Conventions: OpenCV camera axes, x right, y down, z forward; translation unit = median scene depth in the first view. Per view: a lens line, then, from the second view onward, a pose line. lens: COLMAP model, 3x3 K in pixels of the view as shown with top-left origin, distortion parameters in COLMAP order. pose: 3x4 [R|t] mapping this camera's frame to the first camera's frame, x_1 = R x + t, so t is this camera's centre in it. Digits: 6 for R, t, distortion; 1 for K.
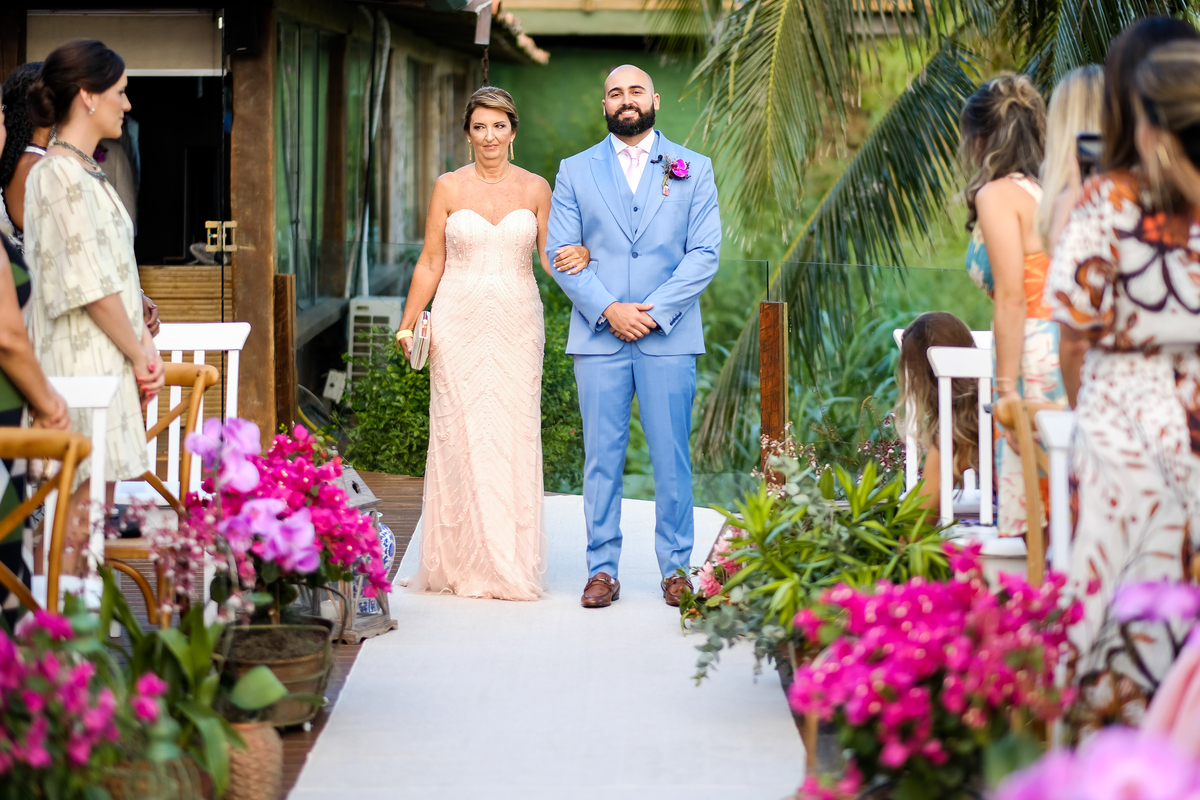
lens RADIAL K [[2909.6, 0, 600.0], [0, 2909.6, 400.0], [0, 0, 1]] dist [-0.088420, -0.006851]
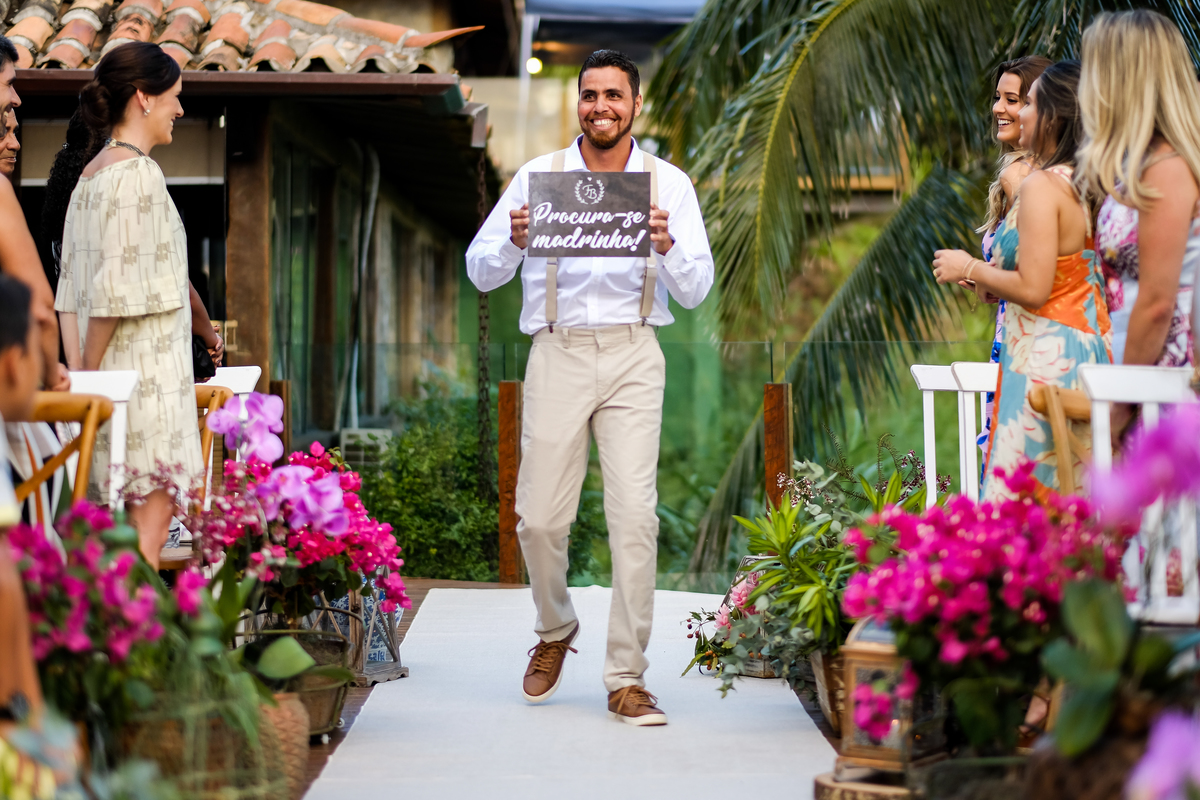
lens RADIAL K [[2909.6, 0, 600.0], [0, 2909.6, 400.0], [0, 0, 1]] dist [-0.088420, -0.006851]
pose [[0.999822, -0.004011, 0.018454, -0.025624], [0.005956, 0.994284, -0.106604, 0.102299], [-0.017921, 0.106695, 0.994130, 0.015006]]
